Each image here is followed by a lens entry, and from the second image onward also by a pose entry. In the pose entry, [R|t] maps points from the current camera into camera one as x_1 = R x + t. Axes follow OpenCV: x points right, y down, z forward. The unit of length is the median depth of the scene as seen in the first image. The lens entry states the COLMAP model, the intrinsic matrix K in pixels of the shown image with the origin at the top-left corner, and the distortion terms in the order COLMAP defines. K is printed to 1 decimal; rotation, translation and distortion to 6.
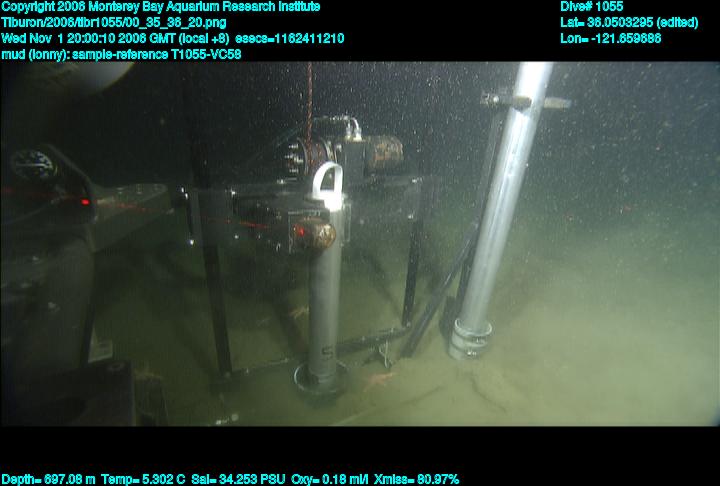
lens RADIAL K [[575.1, 0, 360.0], [0, 575.1, 243.0], [0, 0, 1]] dist [0.002837, -0.003510]
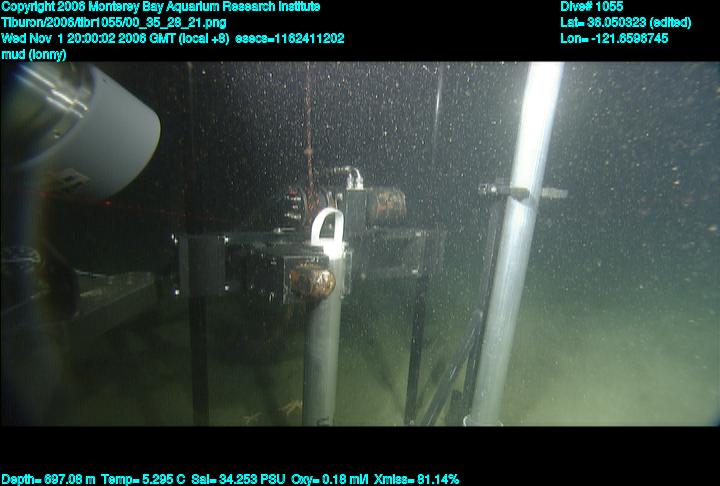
lens RADIAL K [[569.3, 0, 365.5], [0, 569.3, 242.3], [0, 0, 1]] dist [-0.001616, 0.003642]
pose [[0.999761, 0.009675, 0.019614, -0.011522], [-0.003921, 0.961588, -0.274468, 0.169708], [-0.021516, 0.274325, 0.961396, 0.102078]]
